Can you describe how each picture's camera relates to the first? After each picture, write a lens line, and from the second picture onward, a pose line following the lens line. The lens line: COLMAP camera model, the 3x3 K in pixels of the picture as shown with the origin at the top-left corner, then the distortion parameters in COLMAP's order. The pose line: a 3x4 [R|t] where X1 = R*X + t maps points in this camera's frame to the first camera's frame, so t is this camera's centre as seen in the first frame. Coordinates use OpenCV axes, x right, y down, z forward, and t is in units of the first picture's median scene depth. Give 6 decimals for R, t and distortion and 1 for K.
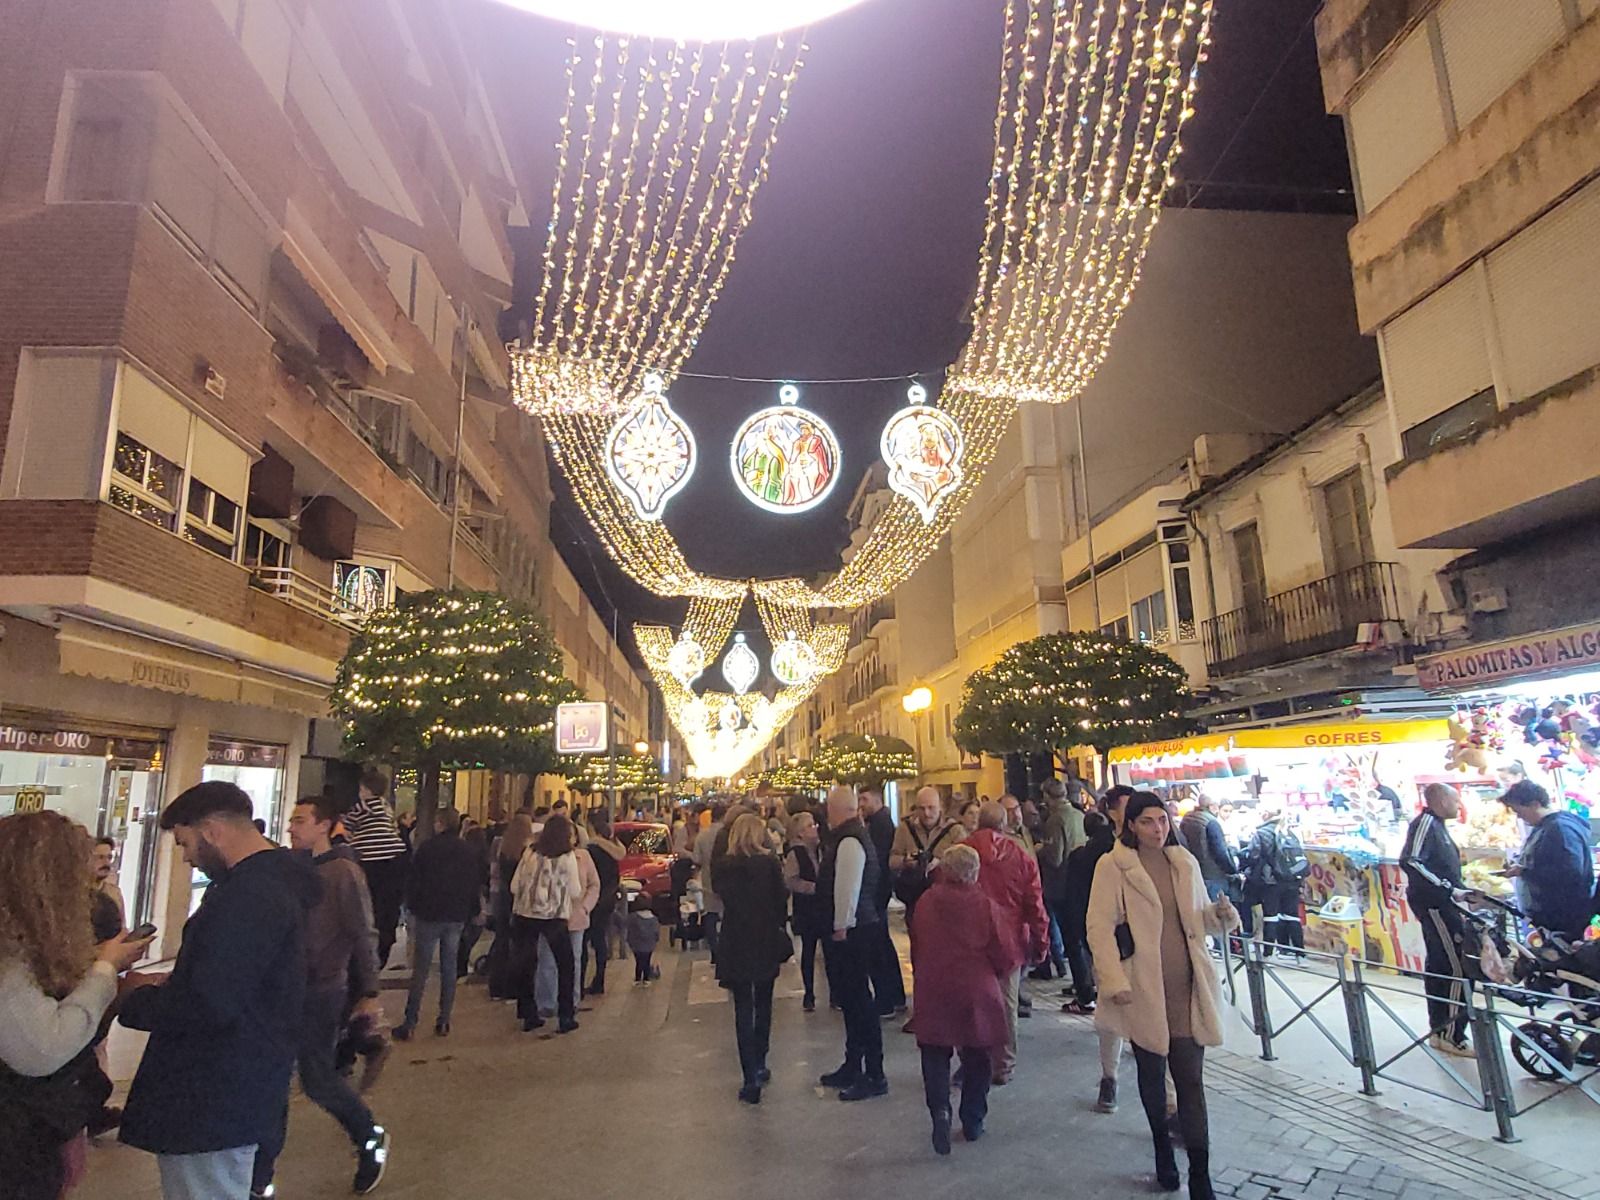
lens RADIAL K [[1203.1, 0, 816.4], [0, 1203.1, 584.6], [0, 0, 1]] dist [0.070191, -0.055317]
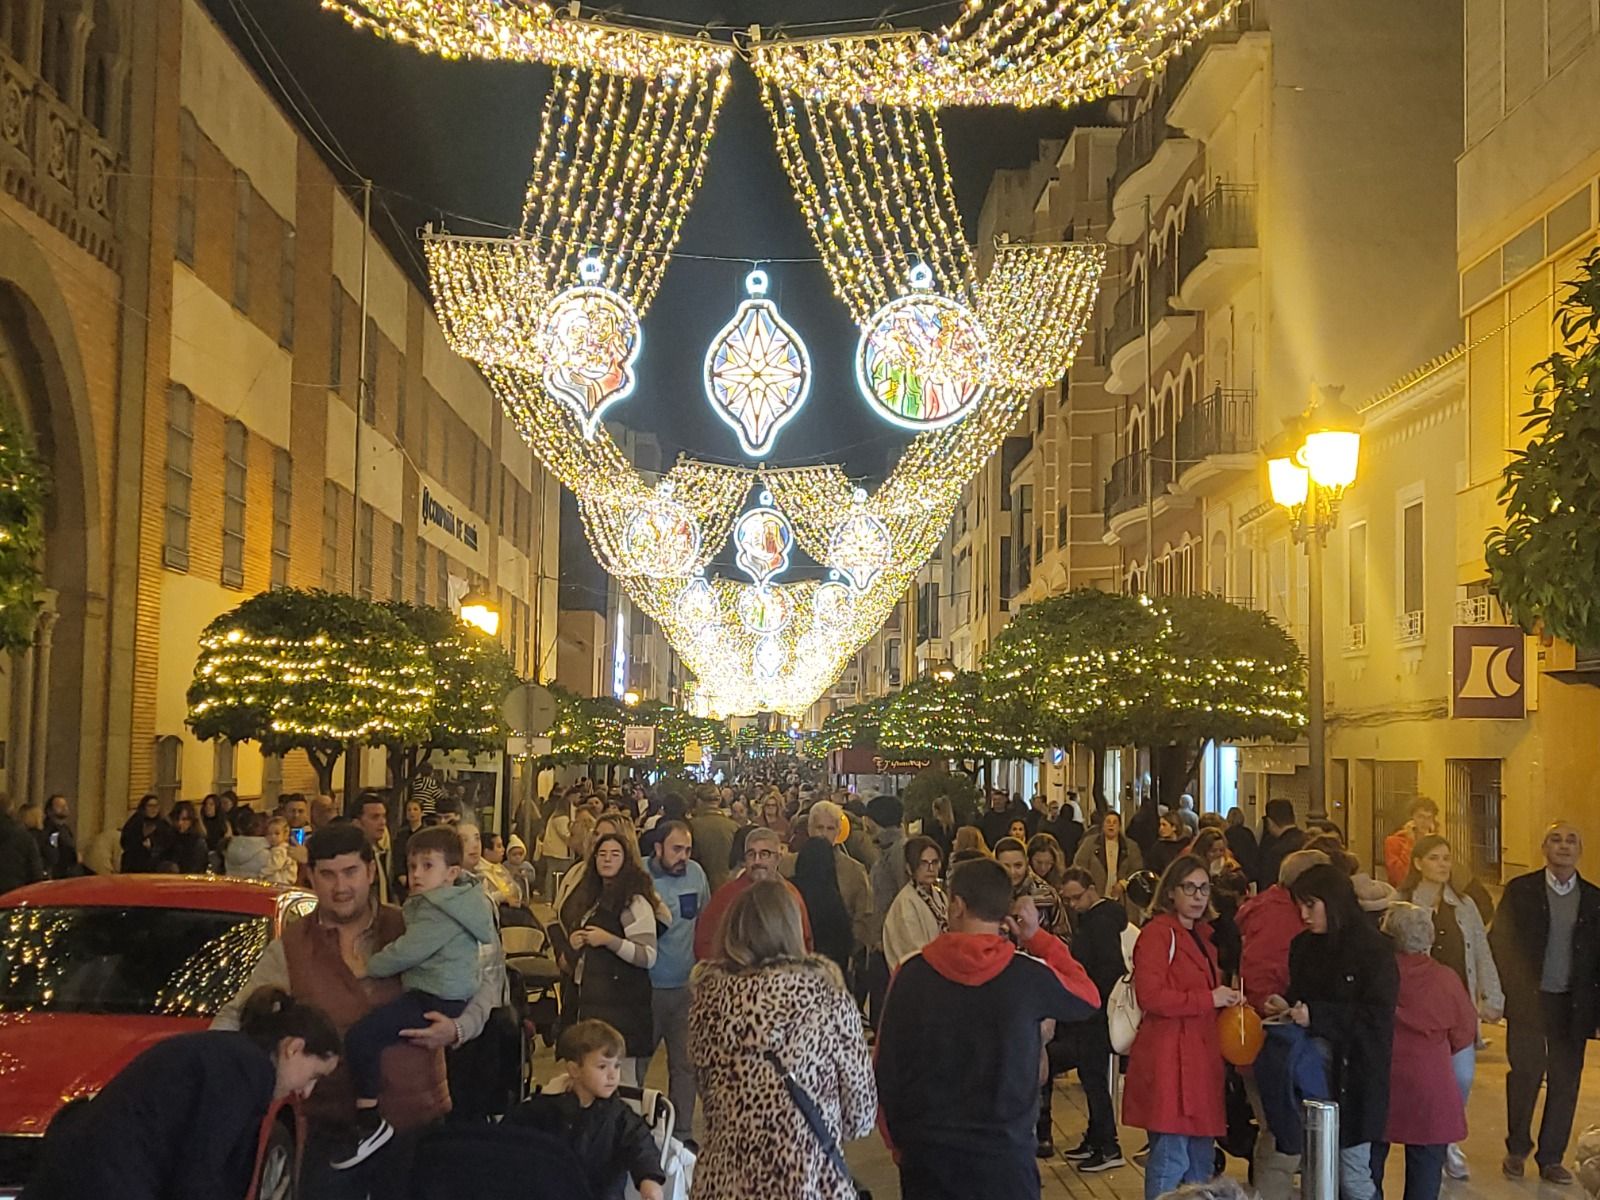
lens RADIAL K [[2373.0, 0, 836.6], [0, 2373.0, 588.4], [0, 0, 1]] dist [0.065899, -0.046059]
pose [[0.994015, 0.027930, -0.105616, 0.025416], [-0.016689, 0.994241, 0.105857, 0.057082], [0.107964, -0.103461, 0.988757, 0.369884]]
